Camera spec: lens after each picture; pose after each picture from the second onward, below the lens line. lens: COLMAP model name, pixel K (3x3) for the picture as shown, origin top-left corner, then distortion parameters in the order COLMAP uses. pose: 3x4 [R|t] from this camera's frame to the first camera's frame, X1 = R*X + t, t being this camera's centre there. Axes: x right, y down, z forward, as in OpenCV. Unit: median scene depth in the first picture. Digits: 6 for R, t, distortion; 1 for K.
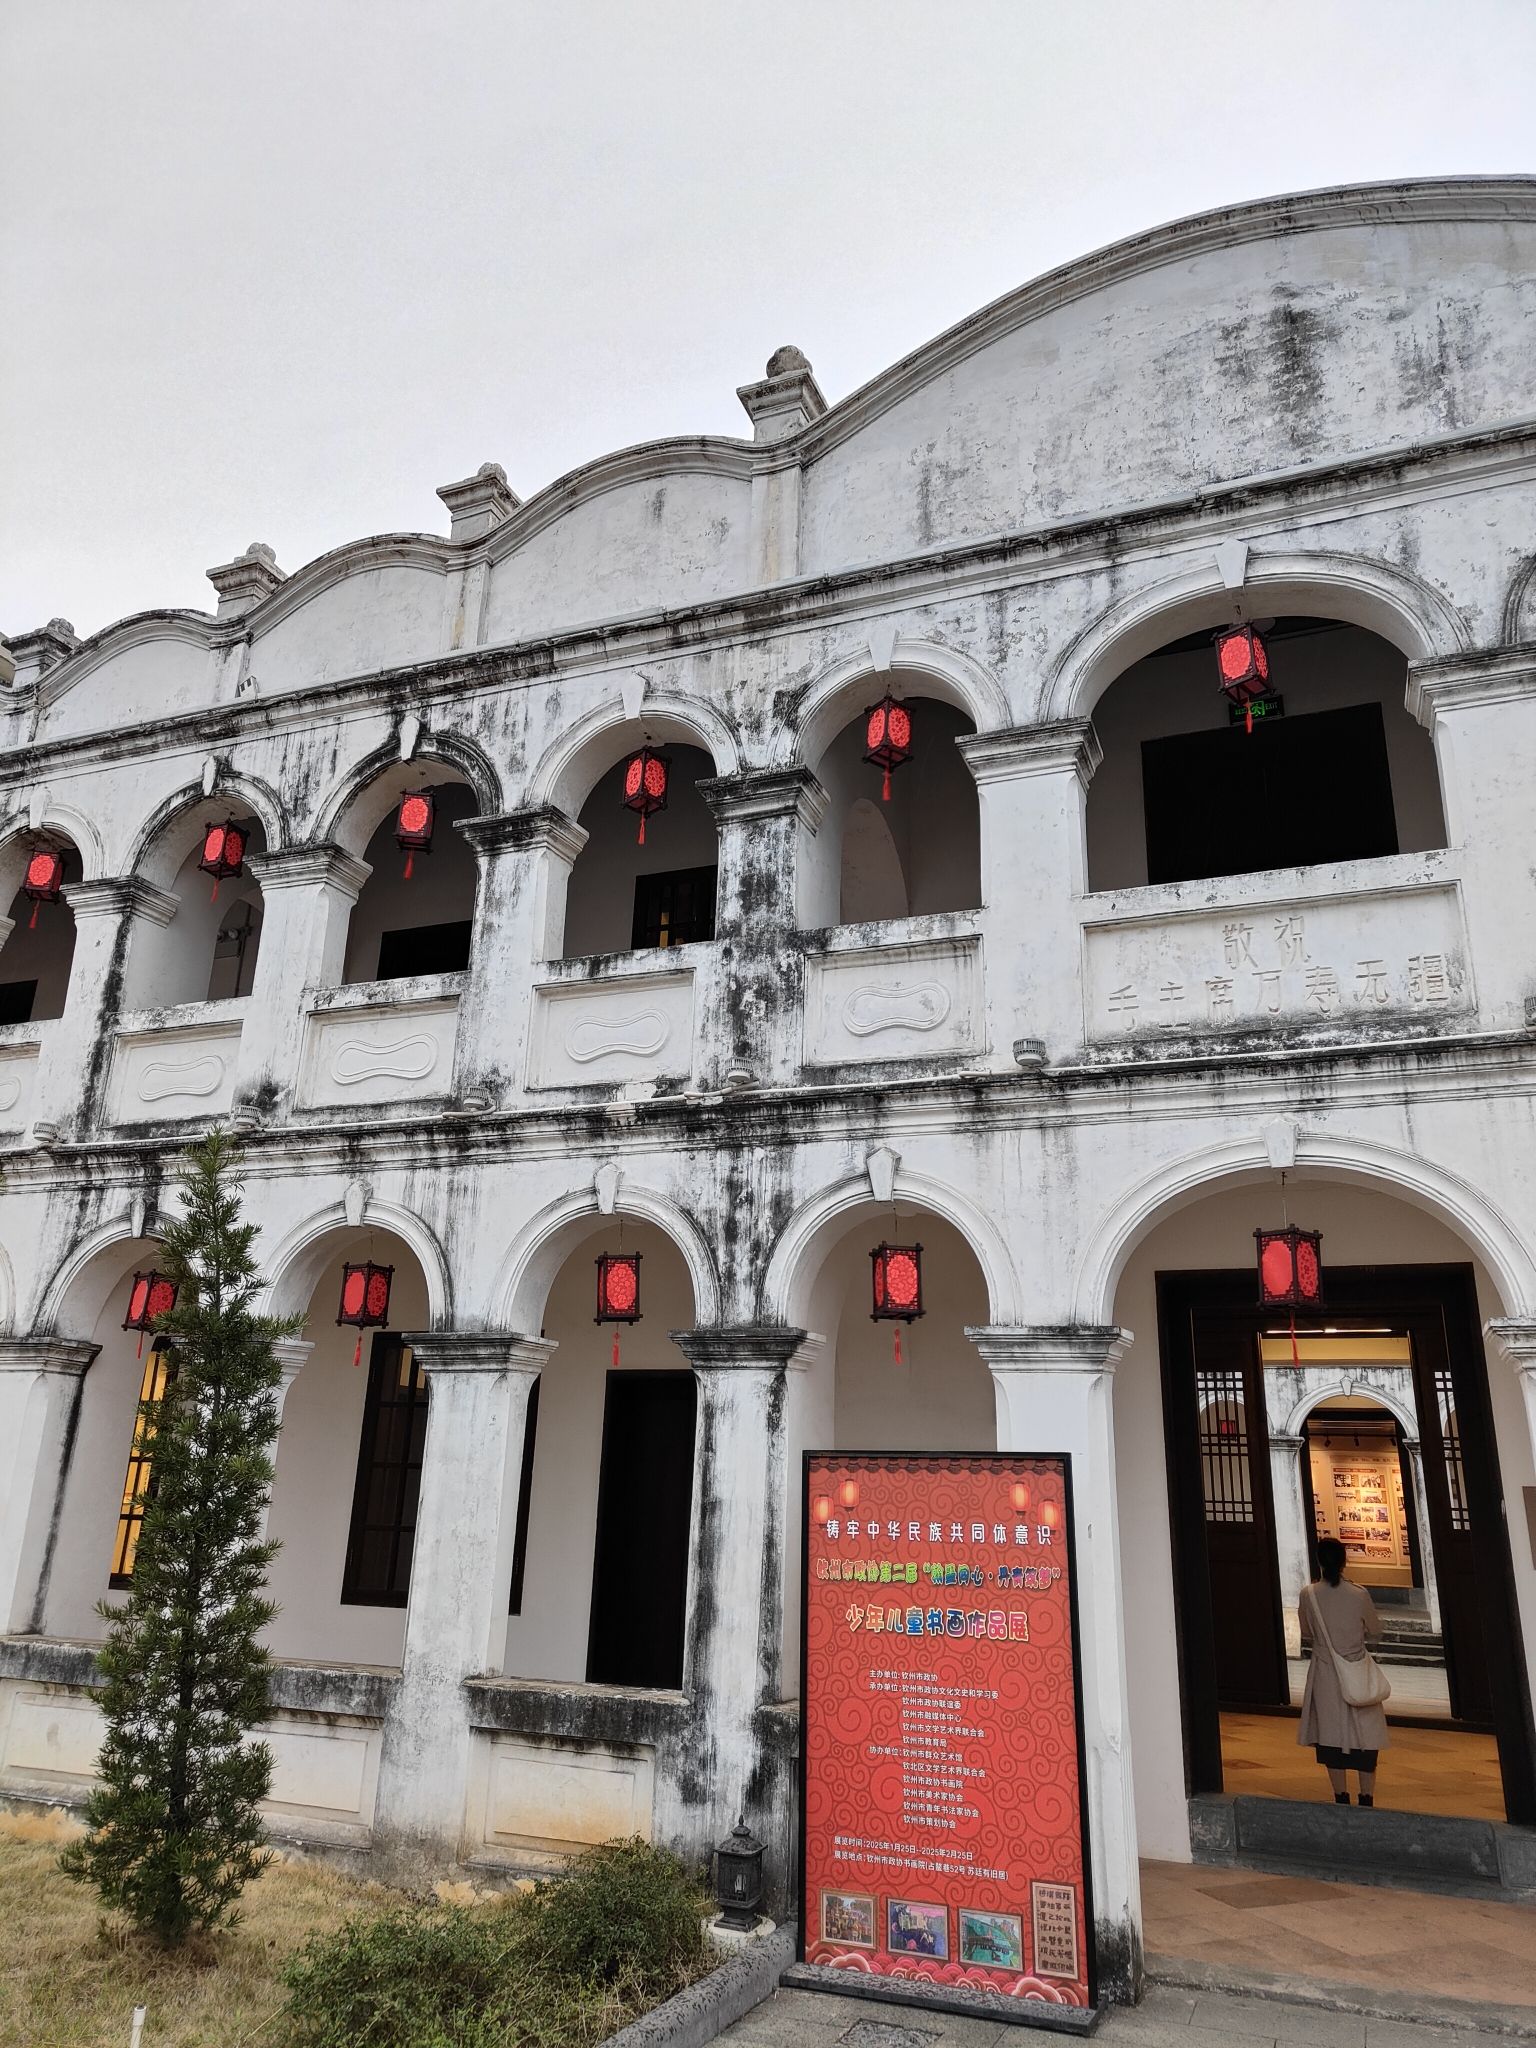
lens RADIAL K [[1402.4, 0, 772.2], [0, 1402.4, 1016.7], [0, 0, 1]] dist [0.039261, -0.041628]
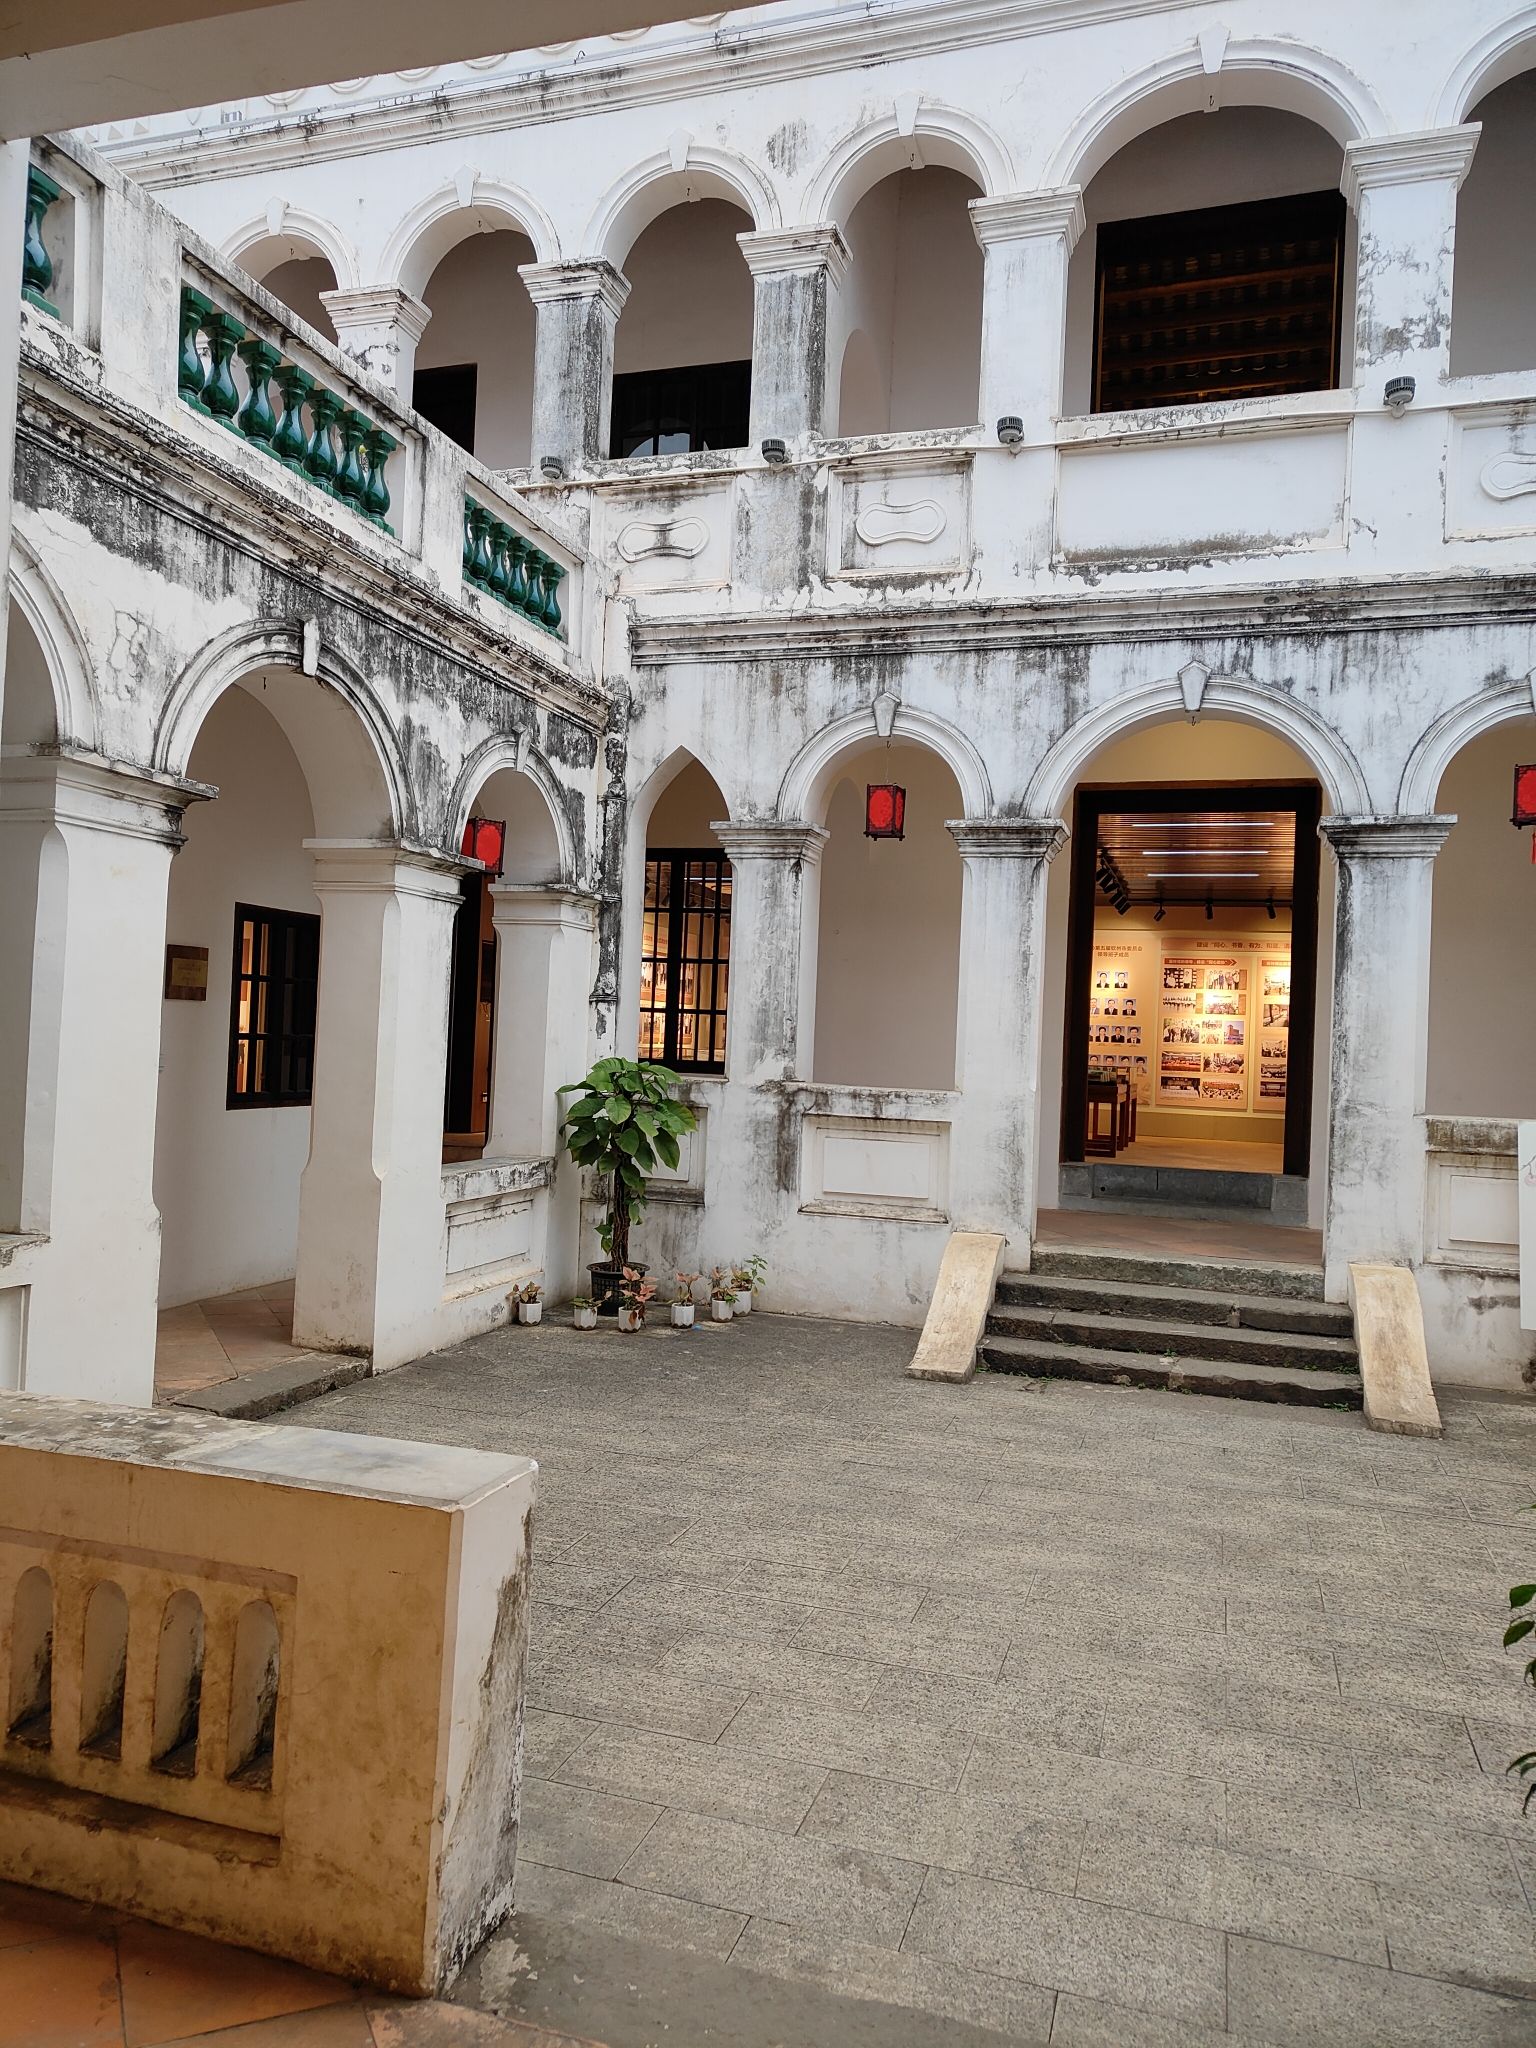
lens RADIAL K [[1402.4, 0, 772.2], [0, 1402.4, 1016.7], [0, 0, 1]] dist [0.039261, -0.041628]
pose [[0.997450, 0.010445, 0.070607, 0.195742], [-0.032056, 0.949406, 0.312410, 0.167305], [-0.063771, -0.313877, 0.947320, 0.454248]]
